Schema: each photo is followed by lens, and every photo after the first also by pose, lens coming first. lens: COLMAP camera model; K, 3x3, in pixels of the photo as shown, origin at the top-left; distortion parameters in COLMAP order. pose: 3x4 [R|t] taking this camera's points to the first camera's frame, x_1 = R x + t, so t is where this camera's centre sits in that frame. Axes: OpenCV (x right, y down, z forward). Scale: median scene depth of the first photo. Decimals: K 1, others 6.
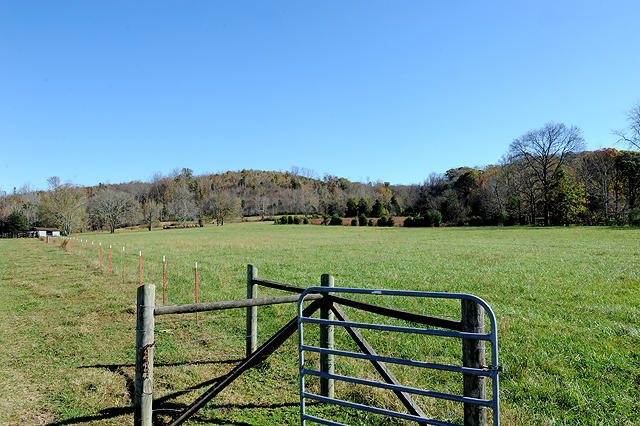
lens RADIAL K [[432.9, 0, 320.0], [0, 432.9, 213.0], [0, 0, 1]] dist [-0.058334, 0.000353]
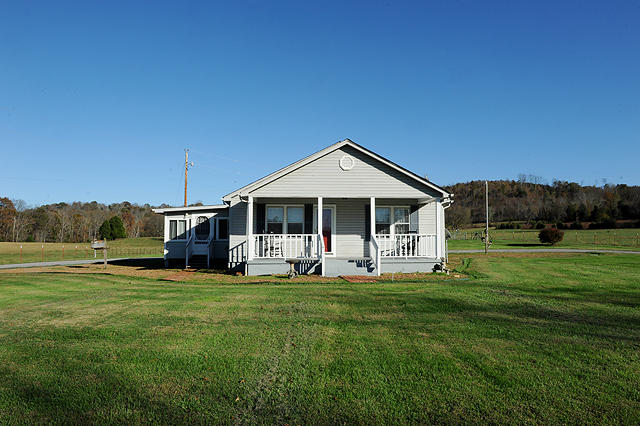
lens RADIAL K [[432.9, 0, 320.0], [0, 432.9, 213.0], [0, 0, 1]] dist [-0.058334, 0.000353]
pose [[0.867997, -0.032690, -0.495491, 0.025656], [0.024876, 0.999440, -0.022360, -0.002613], [0.495945, 0.007082, 0.868325, -0.136330]]
